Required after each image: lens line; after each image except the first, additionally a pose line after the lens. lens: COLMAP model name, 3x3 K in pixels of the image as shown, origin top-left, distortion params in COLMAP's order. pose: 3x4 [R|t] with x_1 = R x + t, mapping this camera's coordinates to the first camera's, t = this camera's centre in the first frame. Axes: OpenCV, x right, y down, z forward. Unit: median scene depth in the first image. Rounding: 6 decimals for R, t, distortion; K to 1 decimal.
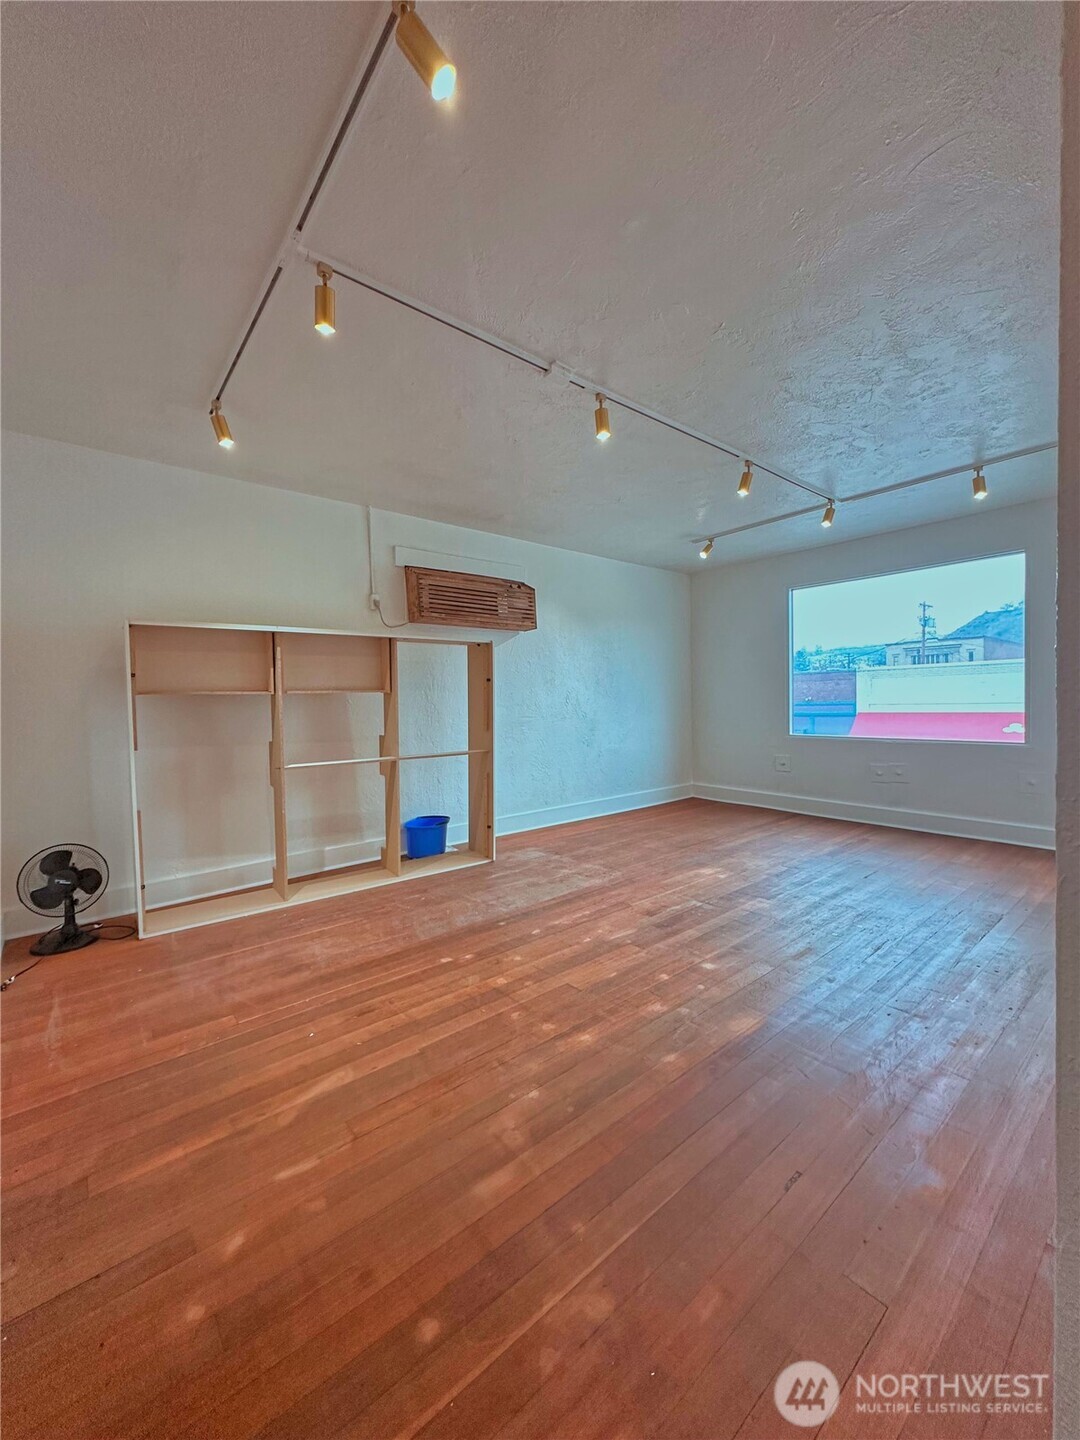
lens RADIAL K [[570.2, 0, 541.8], [0, 570.2, 724.2], [0, 0, 1]] dist [-0.000272, -0.000231]
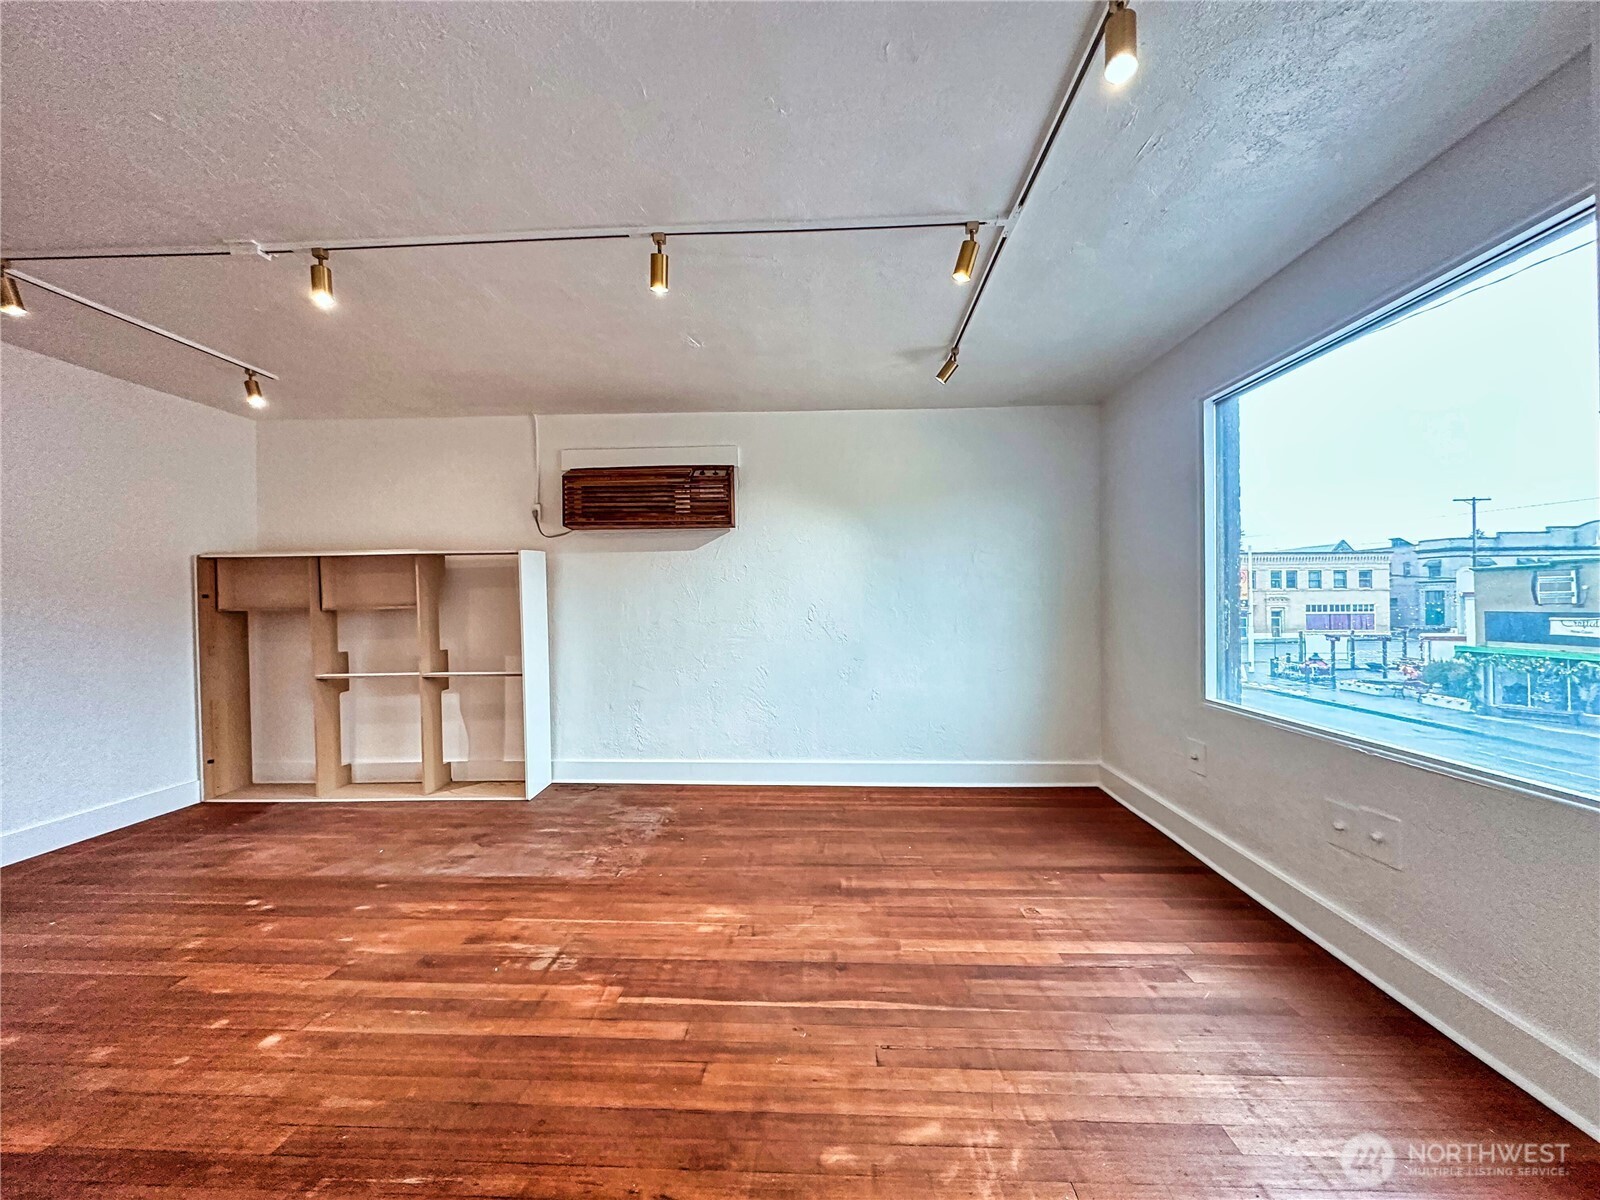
lens RADIAL K [[633.6, 0, 802.2], [0, 633.6, 597.9], [0, 0, 1]] dist [-0.000272, -0.000231]
pose [[0.740153, 0.010039, -0.672363, 0.945198], [-0.035338, 0.999088, -0.023984, -0.074889], [0.671509, 0.041512, 0.739833, 0.642757]]
